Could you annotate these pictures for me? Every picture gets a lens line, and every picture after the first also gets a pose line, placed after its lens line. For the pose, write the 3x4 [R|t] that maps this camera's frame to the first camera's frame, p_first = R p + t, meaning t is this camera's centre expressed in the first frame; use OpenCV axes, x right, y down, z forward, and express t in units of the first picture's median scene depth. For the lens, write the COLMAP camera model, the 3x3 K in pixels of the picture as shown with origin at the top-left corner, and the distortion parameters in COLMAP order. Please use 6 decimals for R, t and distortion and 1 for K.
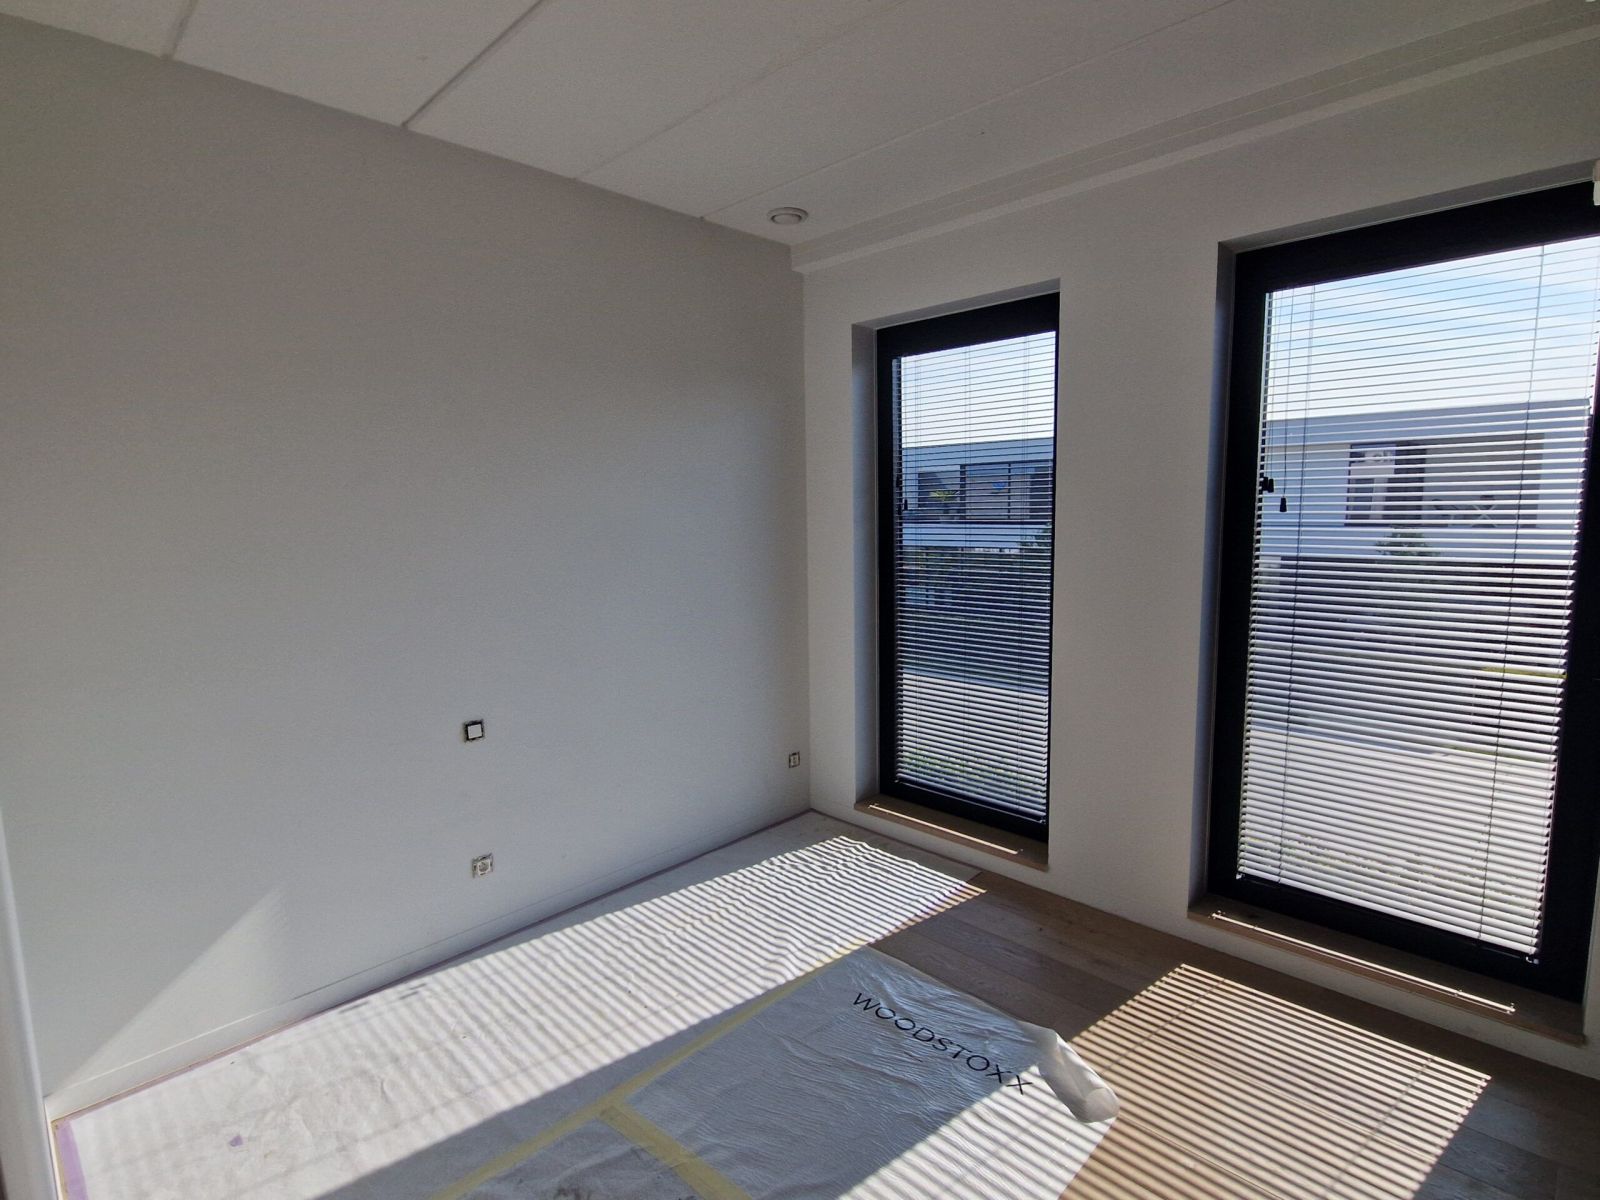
lens RADIAL K [[799.1, 0, 805.4], [0, 799.1, 599.9], [0, 0, 1]] dist [-0.001318, -0.000297]
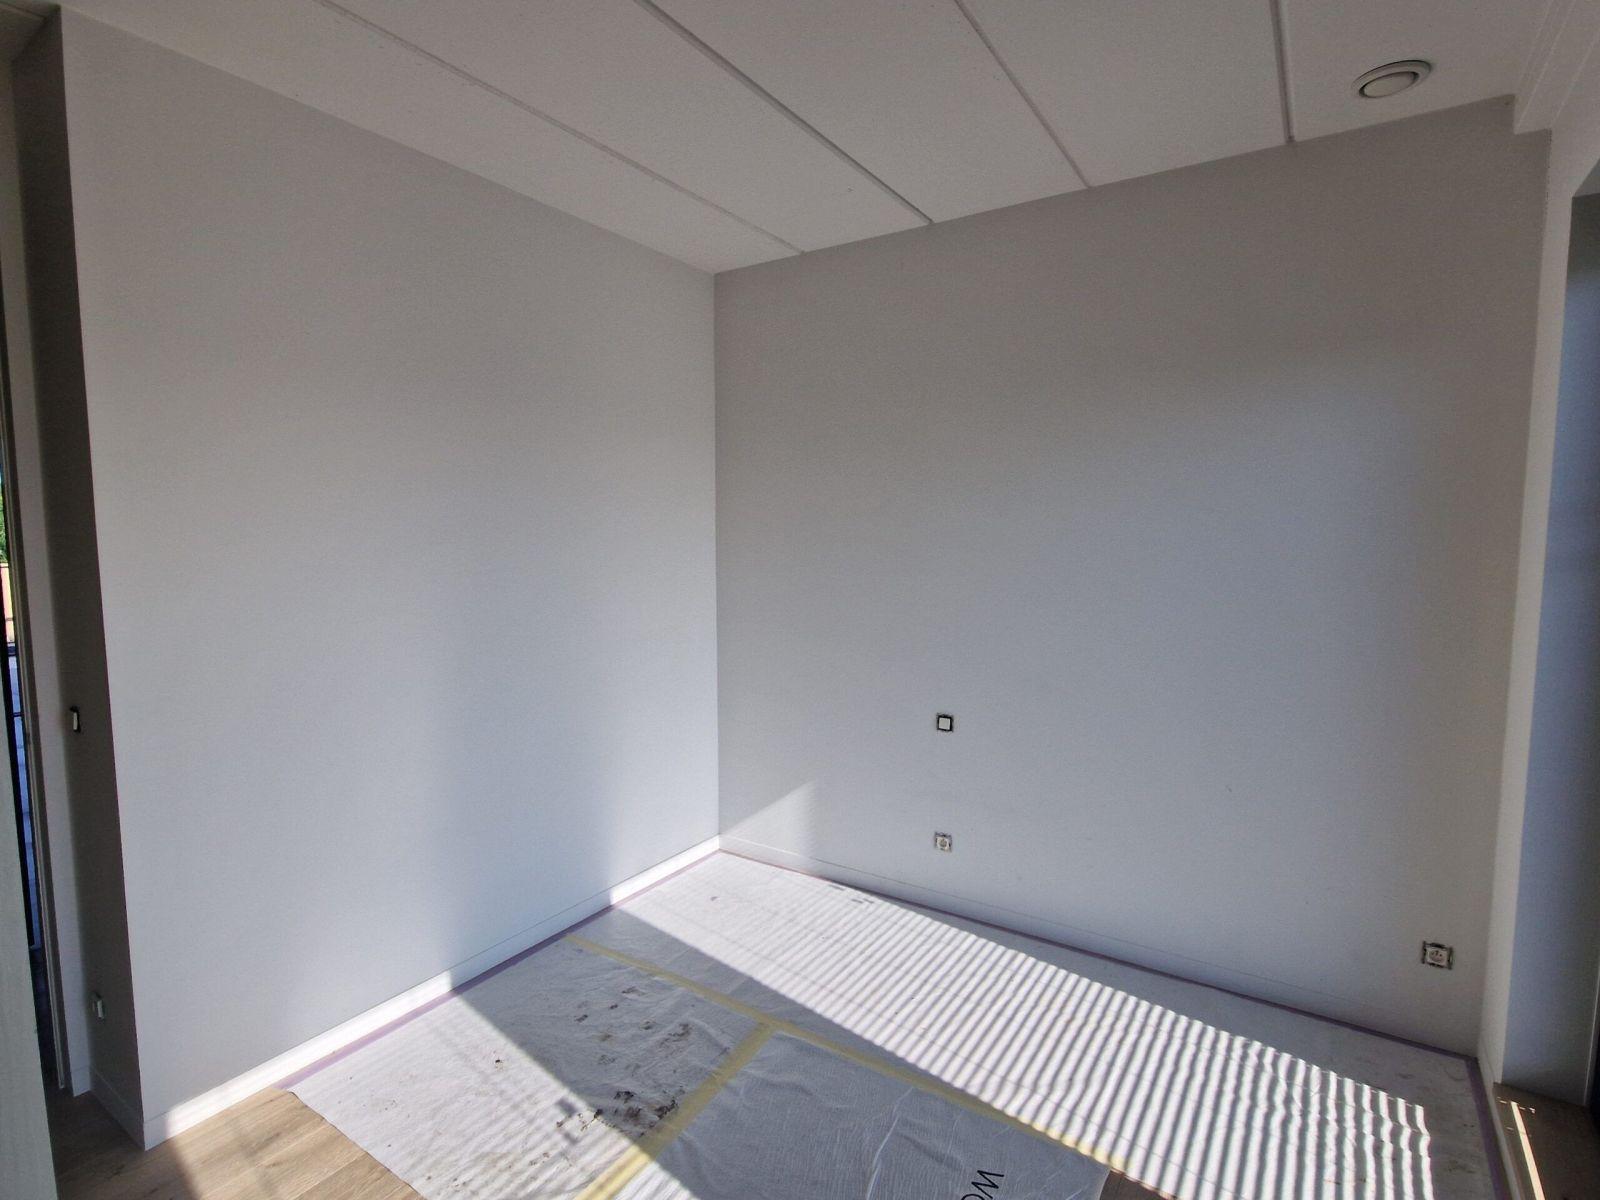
lens RADIAL K [[799.1, 0, 798.2], [0, 799.1, 599.2], [0, 0, 1]] dist [-0.001318, -0.000297]
pose [[0.185052, 0.102490, -0.977370, 0.673186], [-0.120486, 0.989410, 0.080940, -0.083054], [0.975315, 0.102781, 0.195440, 0.566450]]
